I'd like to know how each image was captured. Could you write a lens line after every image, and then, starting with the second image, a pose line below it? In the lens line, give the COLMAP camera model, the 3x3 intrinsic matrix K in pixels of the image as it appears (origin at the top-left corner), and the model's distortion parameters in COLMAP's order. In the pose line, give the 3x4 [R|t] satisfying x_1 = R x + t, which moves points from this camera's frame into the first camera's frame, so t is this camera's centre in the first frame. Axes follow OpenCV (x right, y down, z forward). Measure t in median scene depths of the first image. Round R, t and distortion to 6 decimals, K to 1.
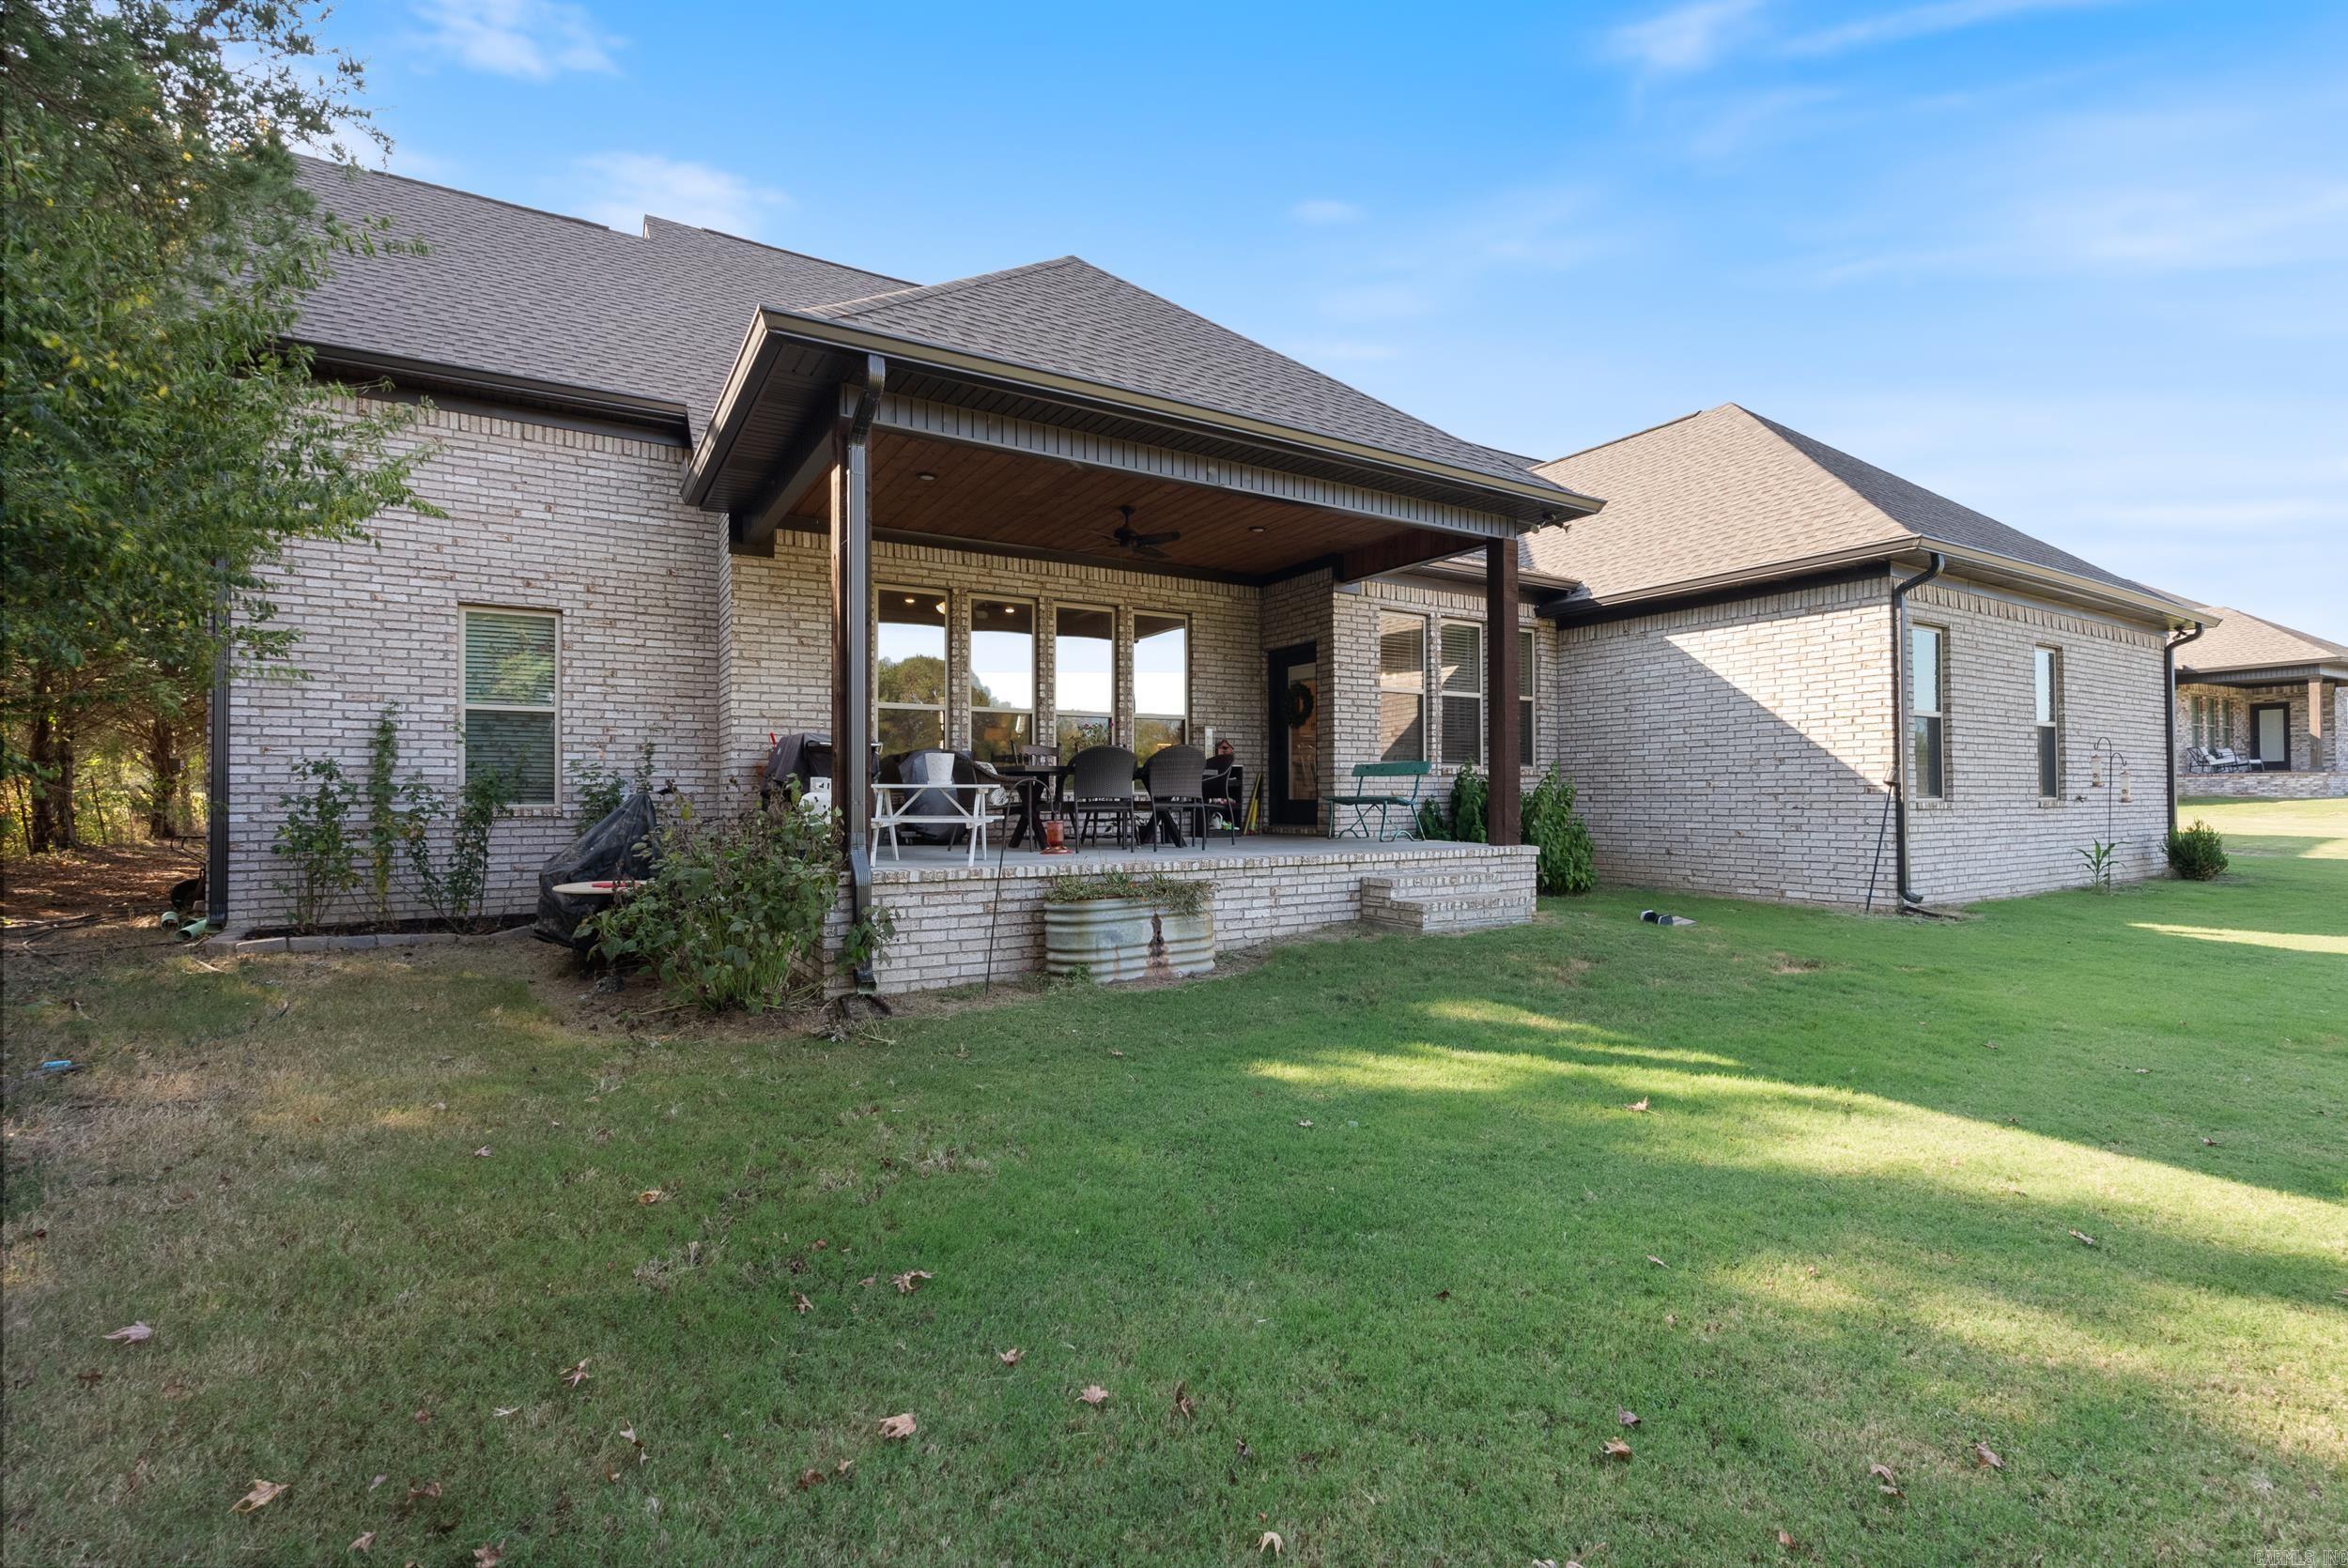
lens RADIAL K [[1043.0, 0, 1178.1], [0, 1043.0, 786.6], [0, 0, 1]] dist [-0.007714, 0.000324]
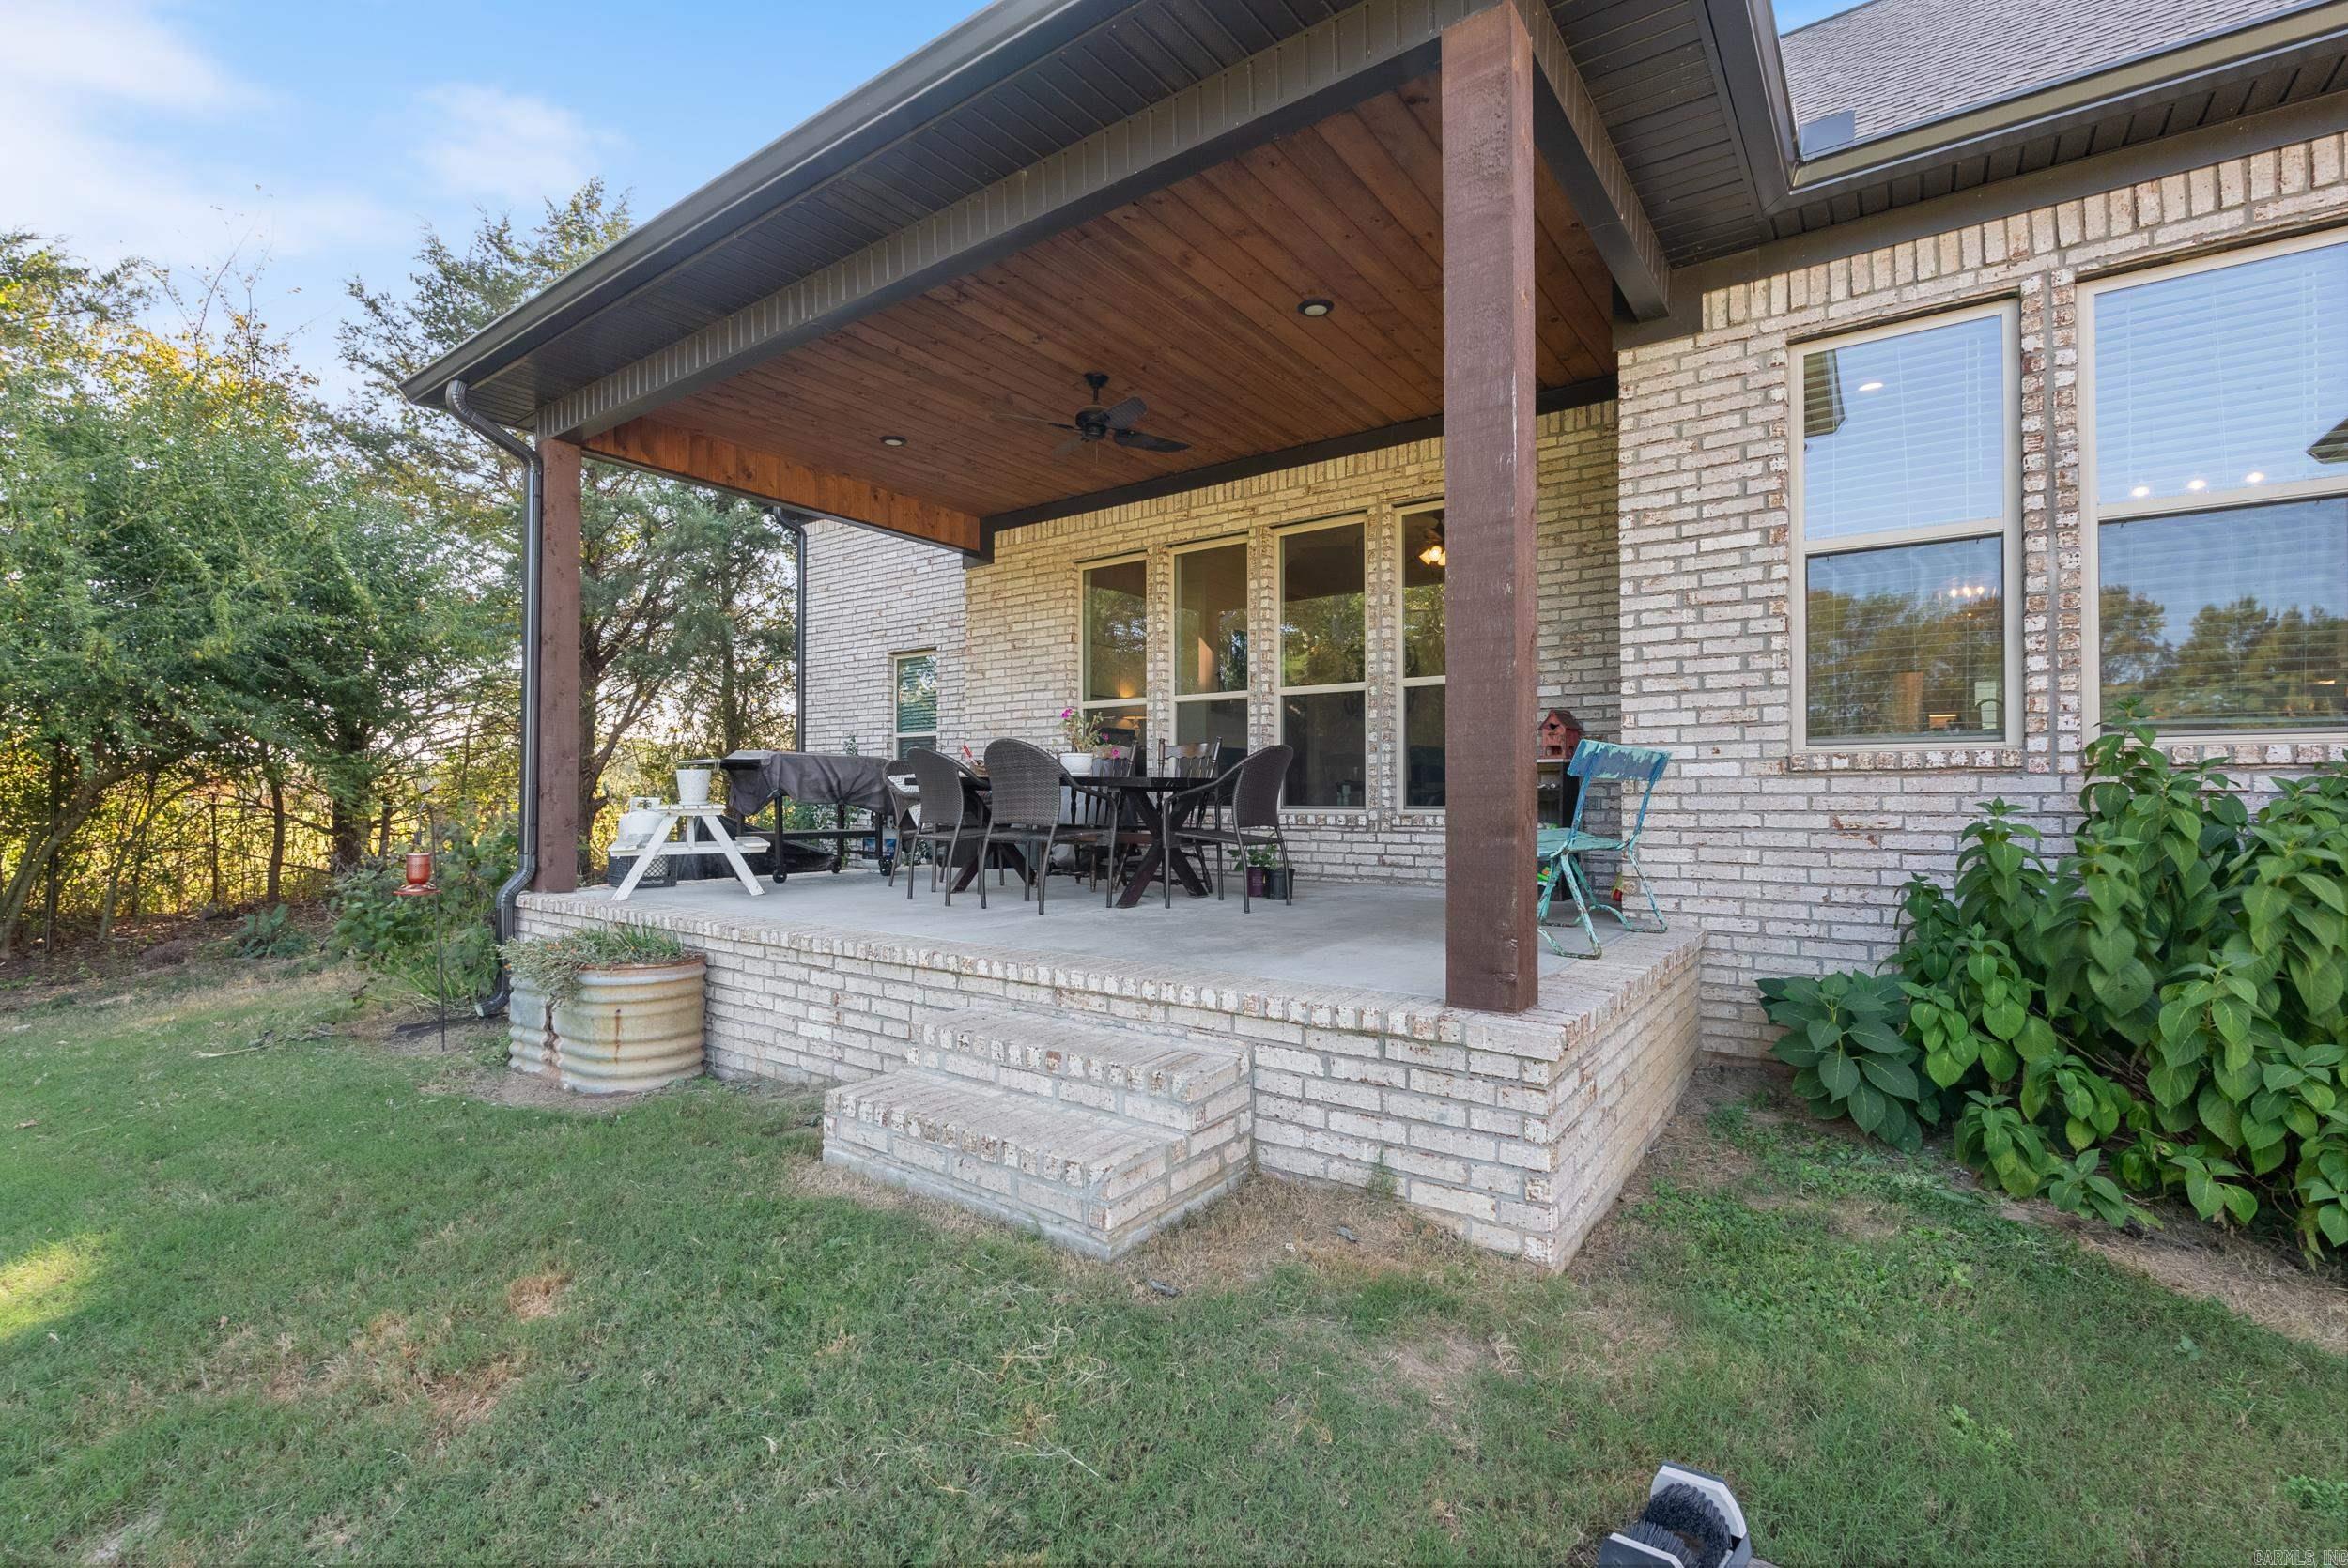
lens RADIAL K [[1043.0, 0, 1169.1], [0, 1043.0, 787.6], [0, 0, 1]] dist [-0.007714, 0.000324]
pose [[0.378628, -0.004443, -0.925538, 0.566551], [0.011340, 0.999936, -0.000161, -0.010344], [0.925479, -0.010435, 0.378654, 0.787455]]
